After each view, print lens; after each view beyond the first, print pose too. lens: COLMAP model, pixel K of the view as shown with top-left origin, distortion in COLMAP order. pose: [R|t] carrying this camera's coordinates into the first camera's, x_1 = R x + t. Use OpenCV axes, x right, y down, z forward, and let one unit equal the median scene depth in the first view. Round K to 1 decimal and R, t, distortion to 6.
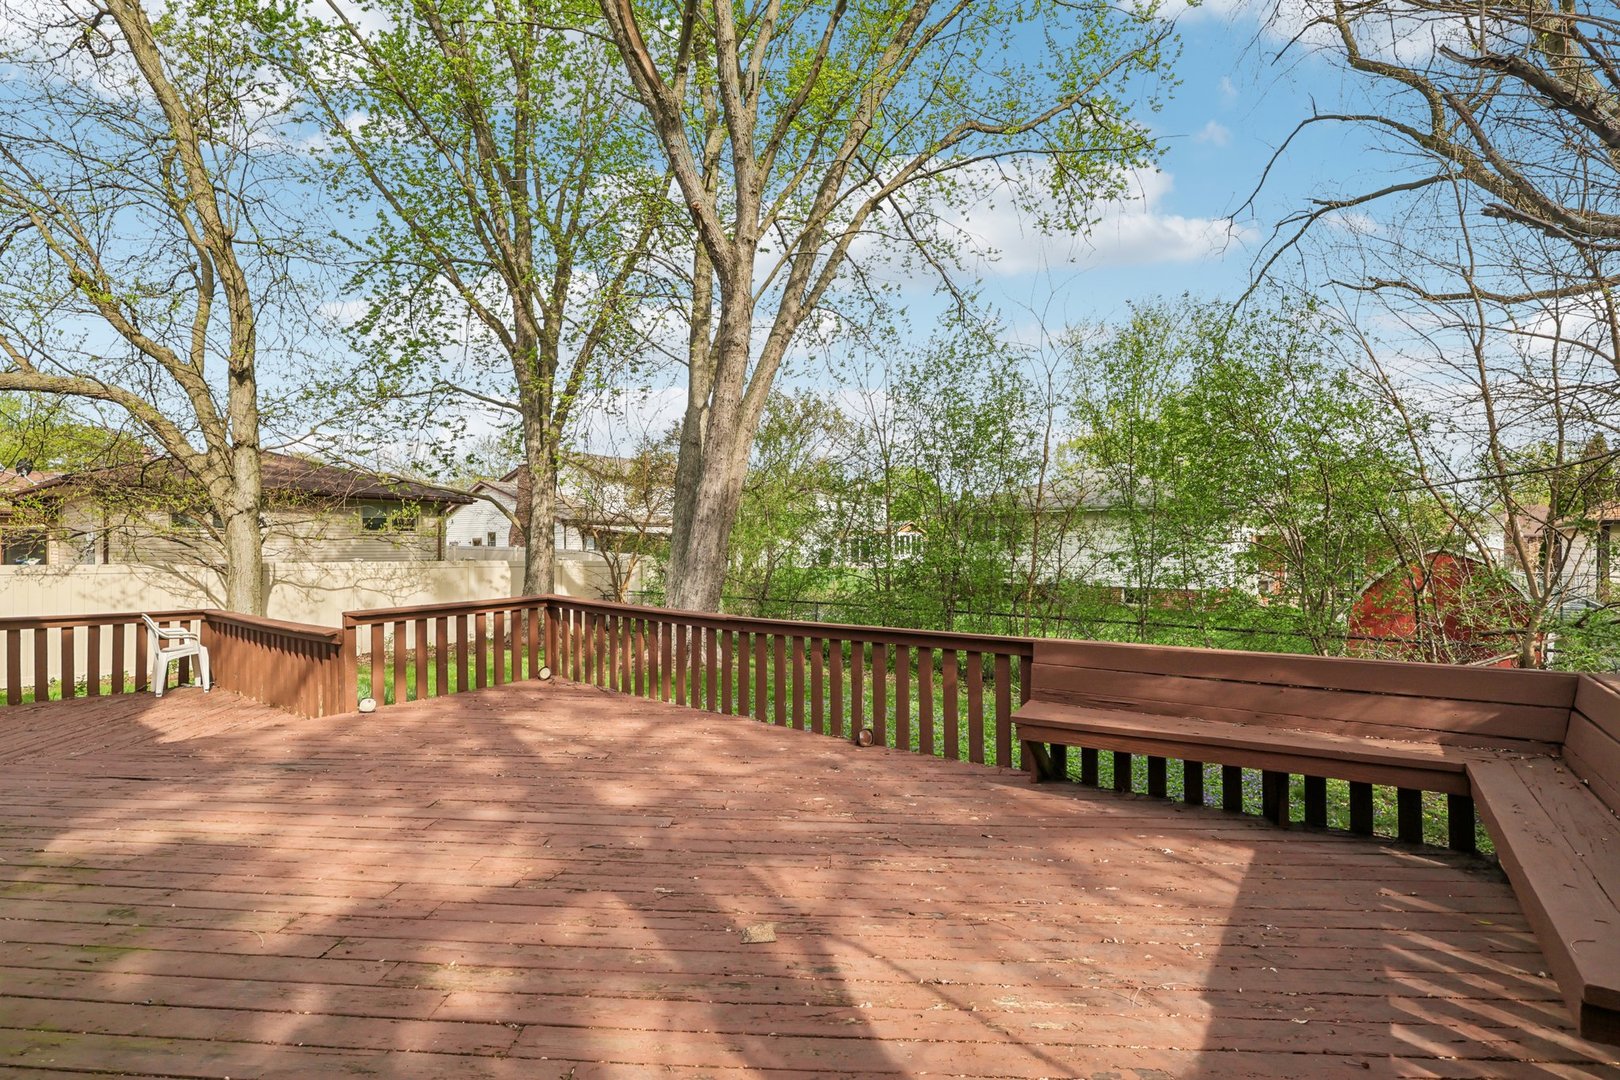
lens RADIAL K [[752.2, 0, 812.0], [0, 752.2, 538.7], [0, 0, 1]] dist [-0.002440, 0.001822]
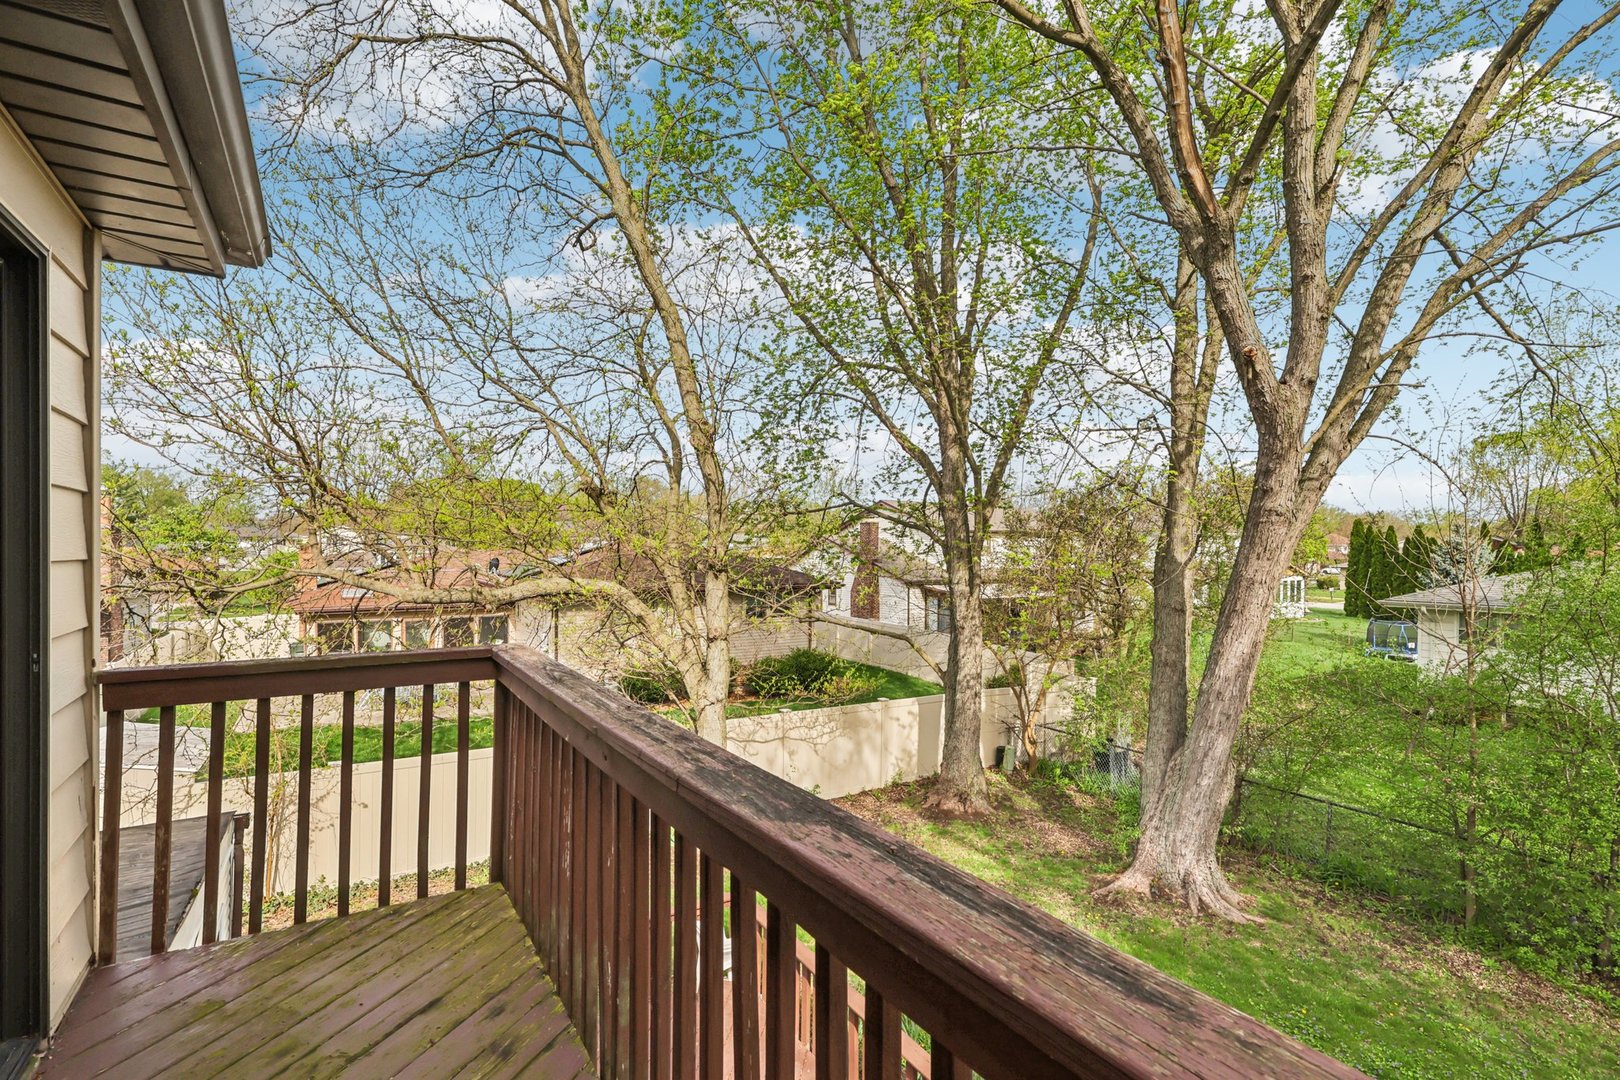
lens RADIAL K [[752.2, 0, 809.5], [0, 752.2, 541.1], [0, 0, 1]] dist [-0.002440, 0.001822]
pose [[0.934810, 0.005743, -0.355103, -0.290801], [-0.001015, 0.999908, 0.013499, -0.255850], [0.355148, -0.012259, 0.934730, 0.129564]]
